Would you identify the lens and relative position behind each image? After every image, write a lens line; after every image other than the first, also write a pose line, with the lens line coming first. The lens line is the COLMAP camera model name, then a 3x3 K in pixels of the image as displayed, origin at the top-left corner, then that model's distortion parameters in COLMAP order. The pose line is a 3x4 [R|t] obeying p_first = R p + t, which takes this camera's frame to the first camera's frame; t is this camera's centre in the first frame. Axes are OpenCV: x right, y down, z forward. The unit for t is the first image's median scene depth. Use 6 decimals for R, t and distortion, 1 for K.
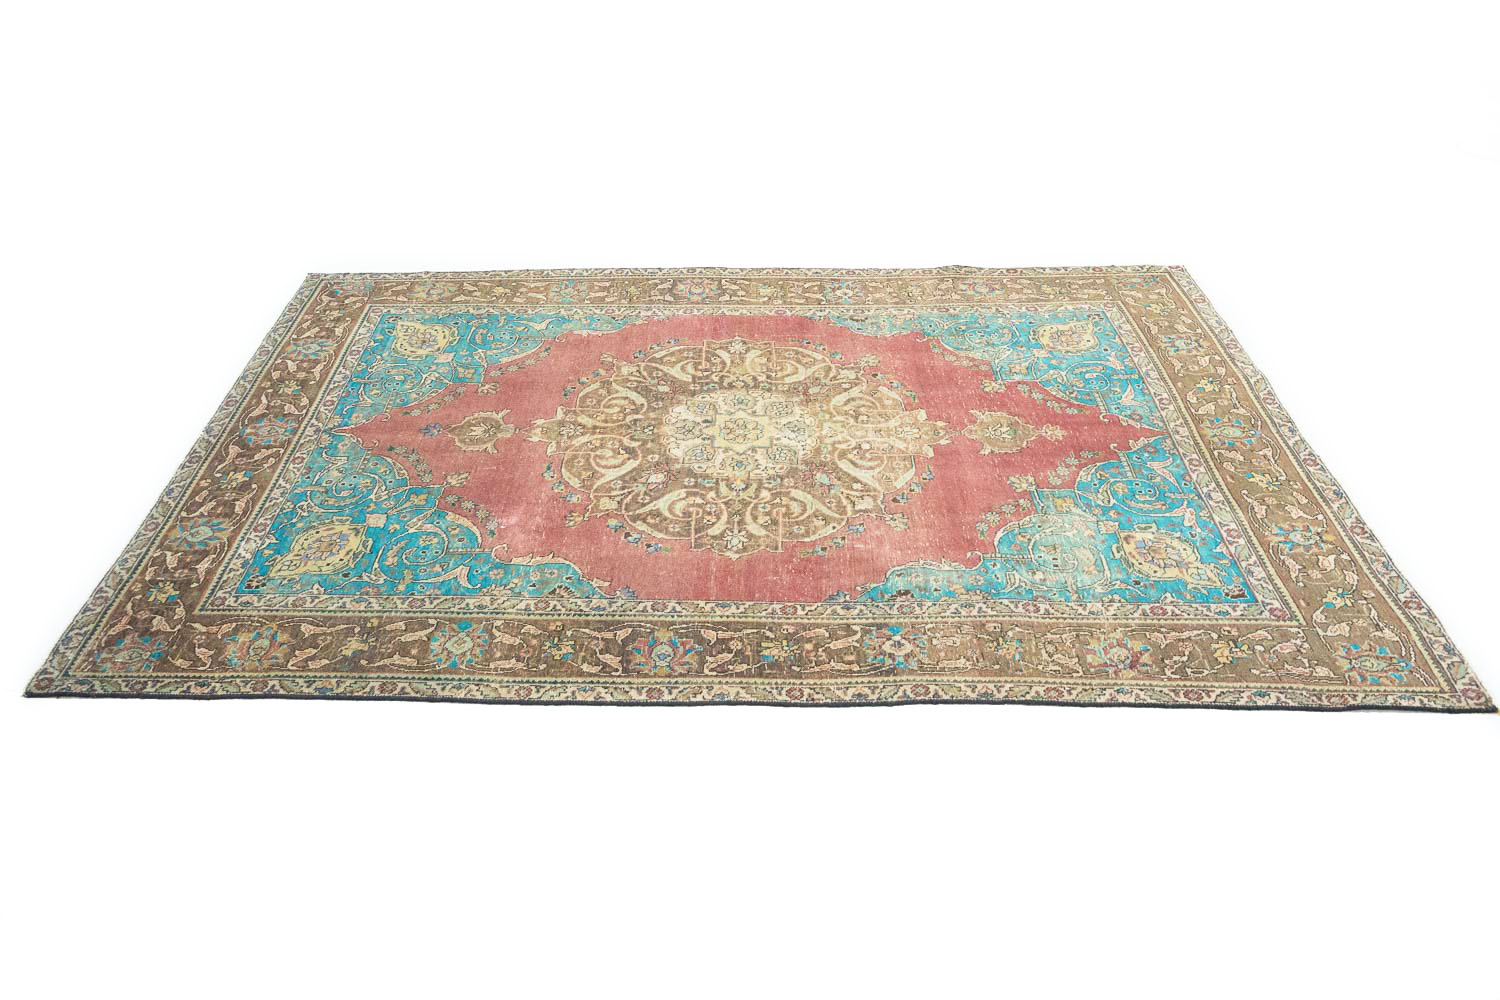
lens RADIAL K [[1239.1, 0, 728.8], [0, 1239.1, 499.5], [0, 0, 1]] dist [0.001384, 0.005463]
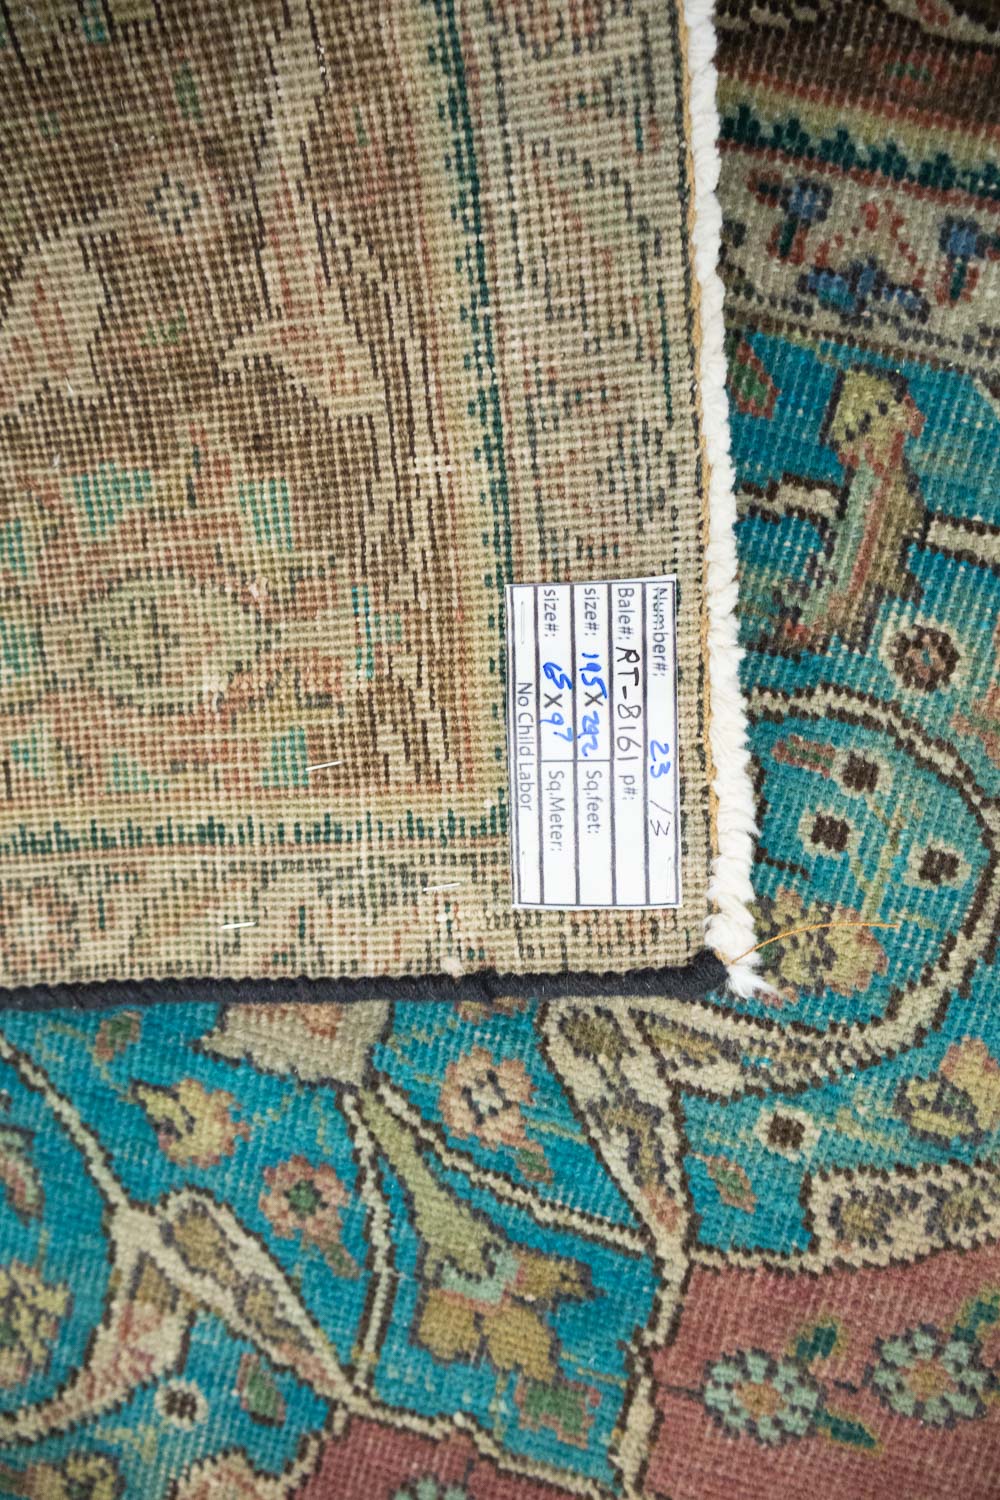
lens RADIAL K [[1249.2, 0, 500.0], [0, 1249.2, 750.0], [0, 0, 1]] dist [-0.001200, 0.006251]
pose [[-0.219854, 0.962400, 0.159534, -0.317380], [-0.464020, -0.247018, 0.850686, -0.097929], [0.858108, 0.112999, 0.500881, 0.884143]]
